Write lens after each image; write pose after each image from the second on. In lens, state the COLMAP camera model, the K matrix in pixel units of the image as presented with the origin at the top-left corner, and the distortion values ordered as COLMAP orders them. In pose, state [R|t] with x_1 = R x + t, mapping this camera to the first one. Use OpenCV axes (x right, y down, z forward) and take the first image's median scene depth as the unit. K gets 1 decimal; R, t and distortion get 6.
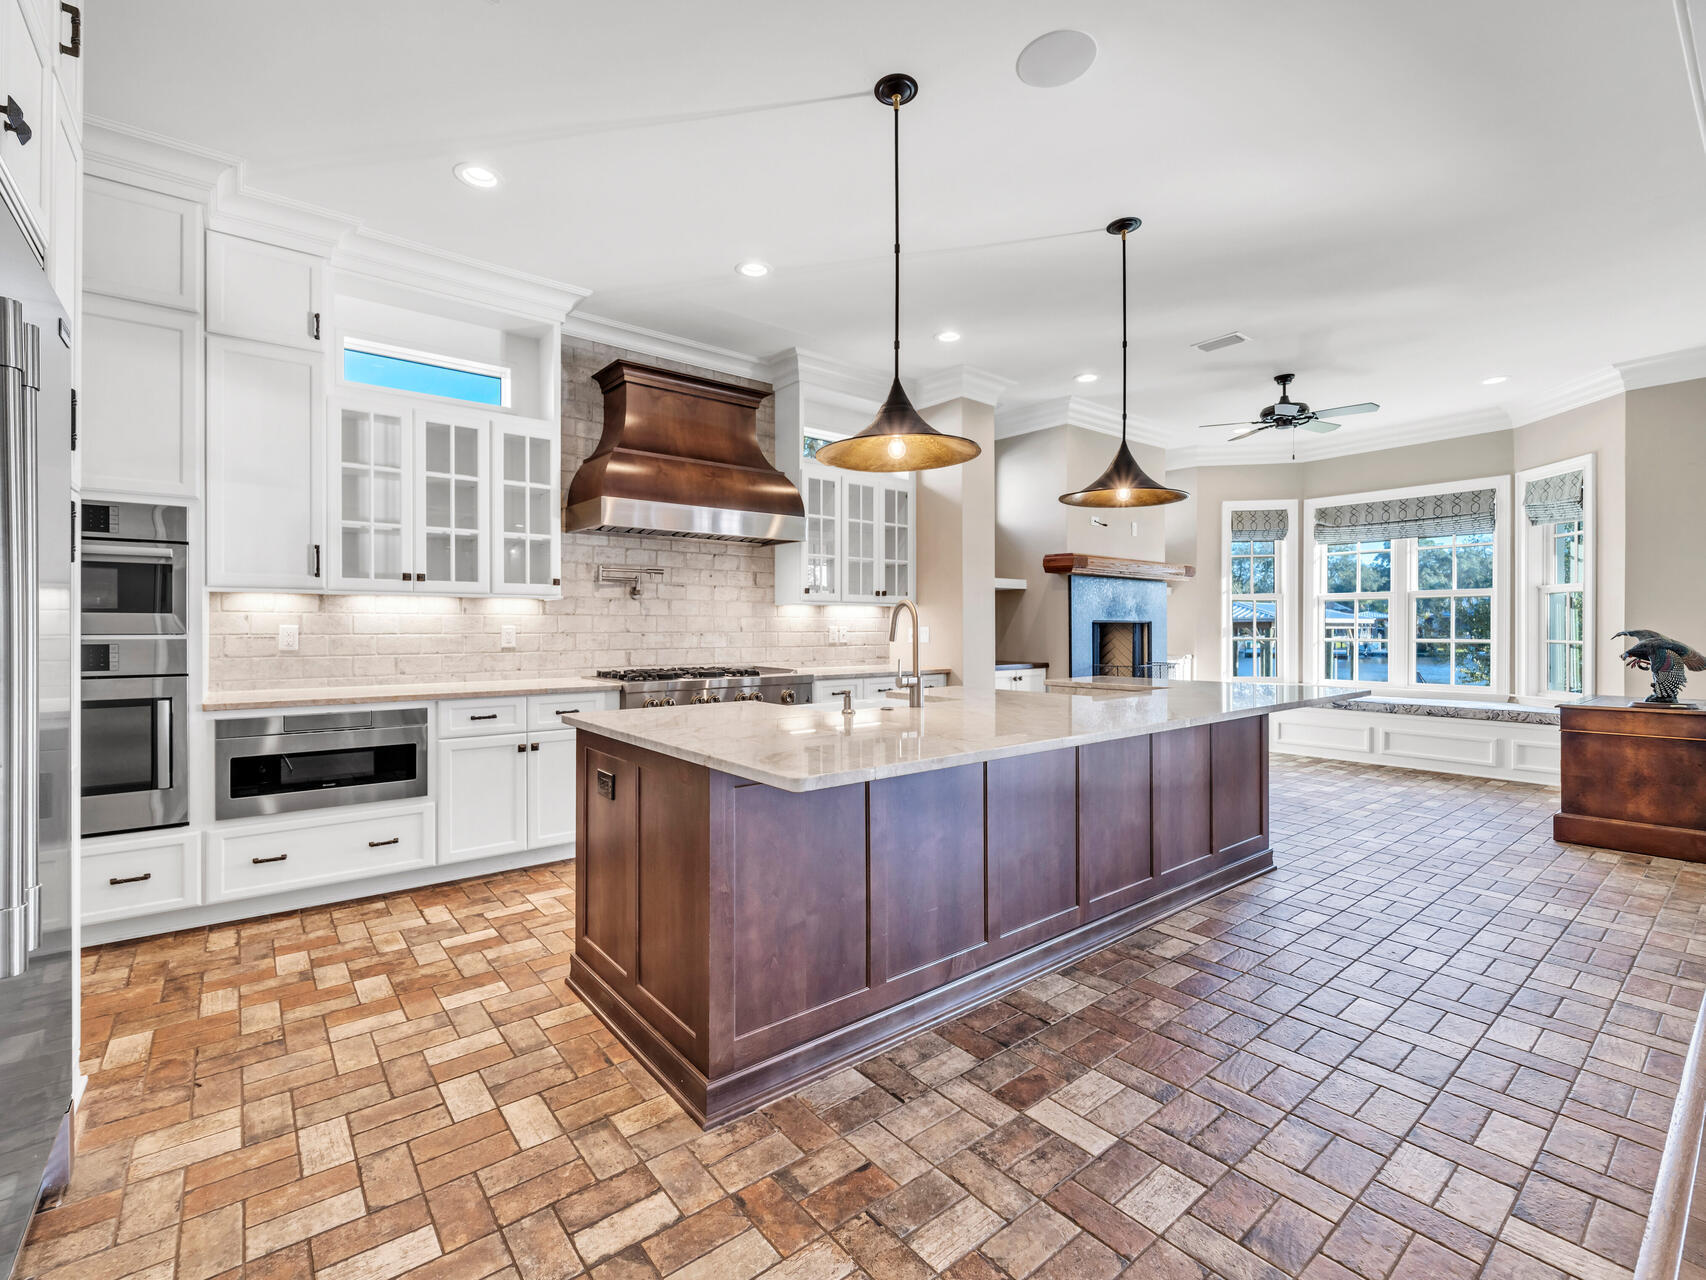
lens RADIAL K [[763.1, 0, 850.8], [0, 763.1, 631.6], [0, 0, 1]] dist [-0.000286, -0.000203]
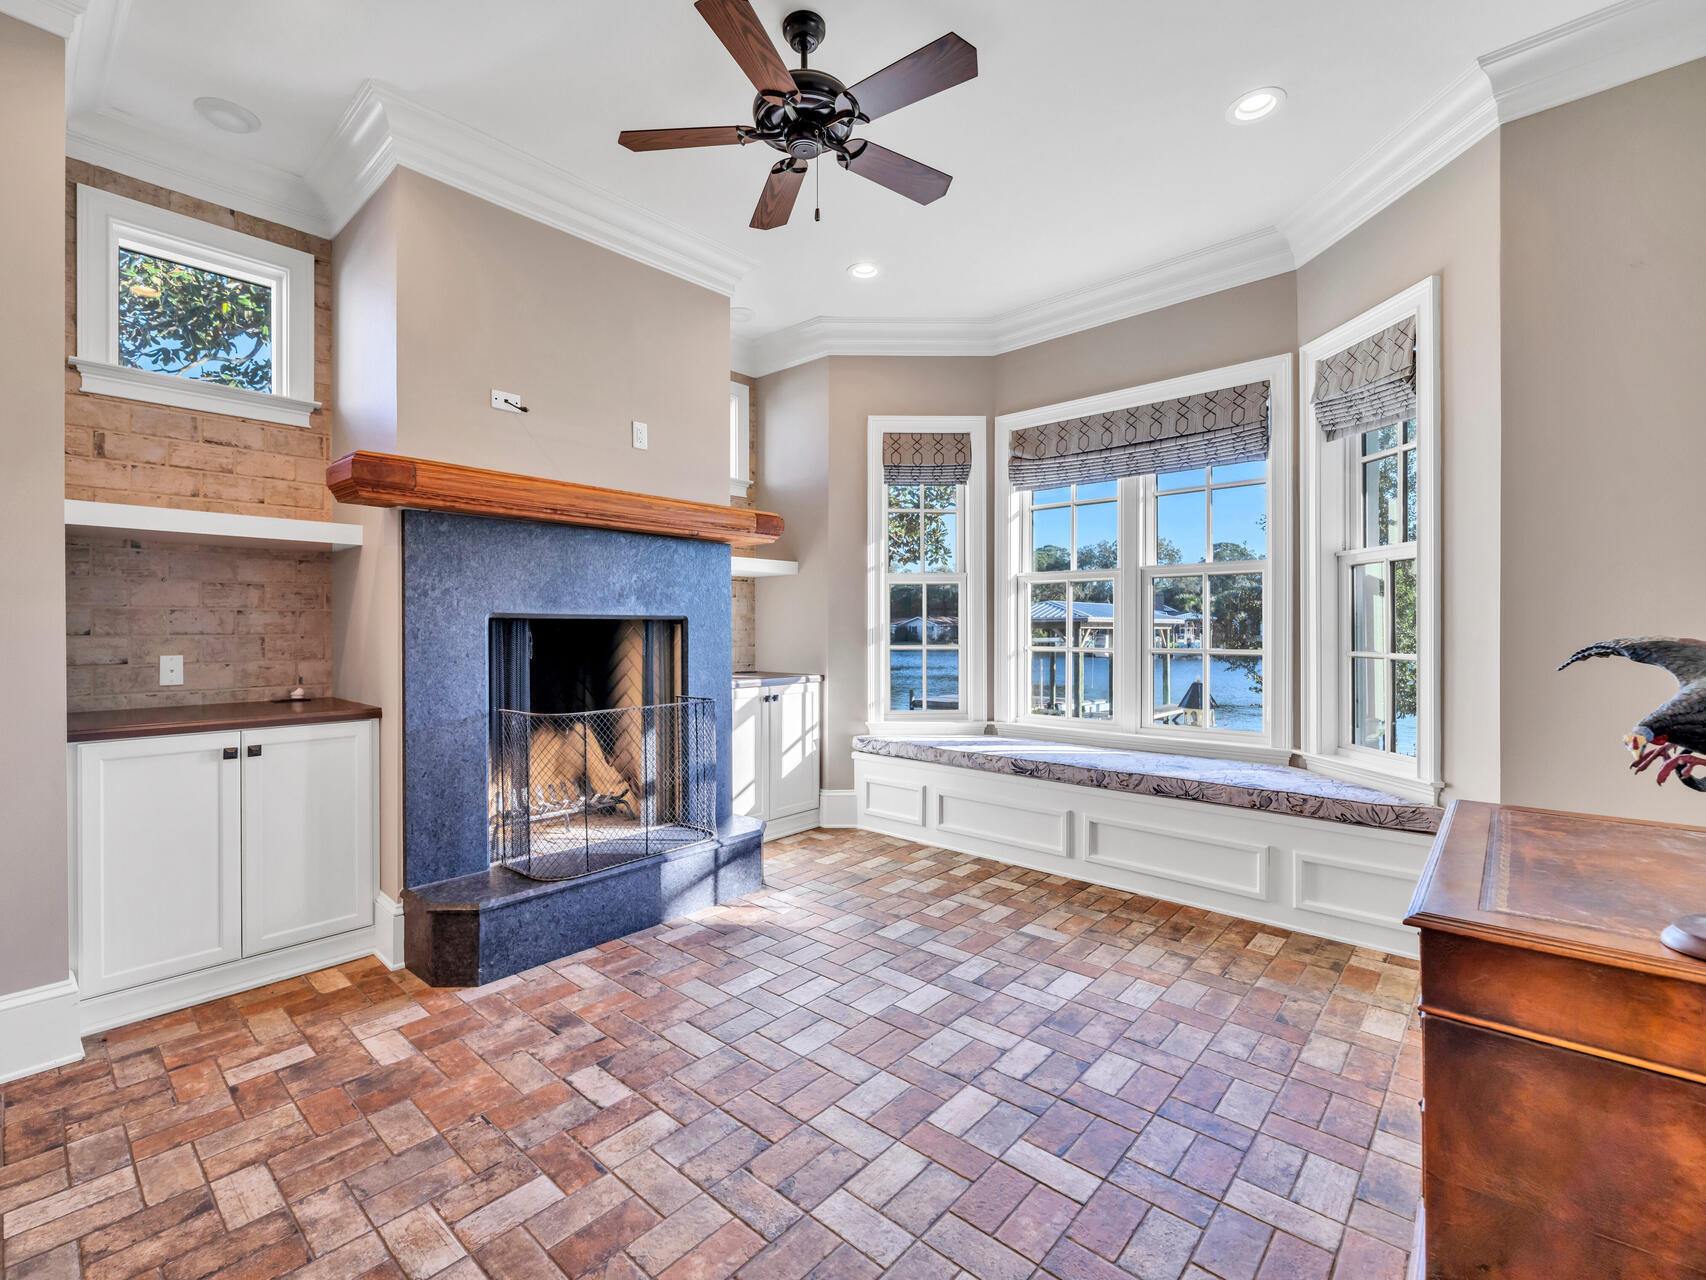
lens RADIAL K [[763.1, 0, 851.4], [0, 763.1, 629.2], [0, 0, 1]] dist [-0.000286, -0.000203]
pose [[0.985242, -0.002160, 0.171154, 0.455845], [0.002613, 0.999994, -0.002421, -0.004097], [-0.171148, 0.002832, 0.985241, 0.511223]]
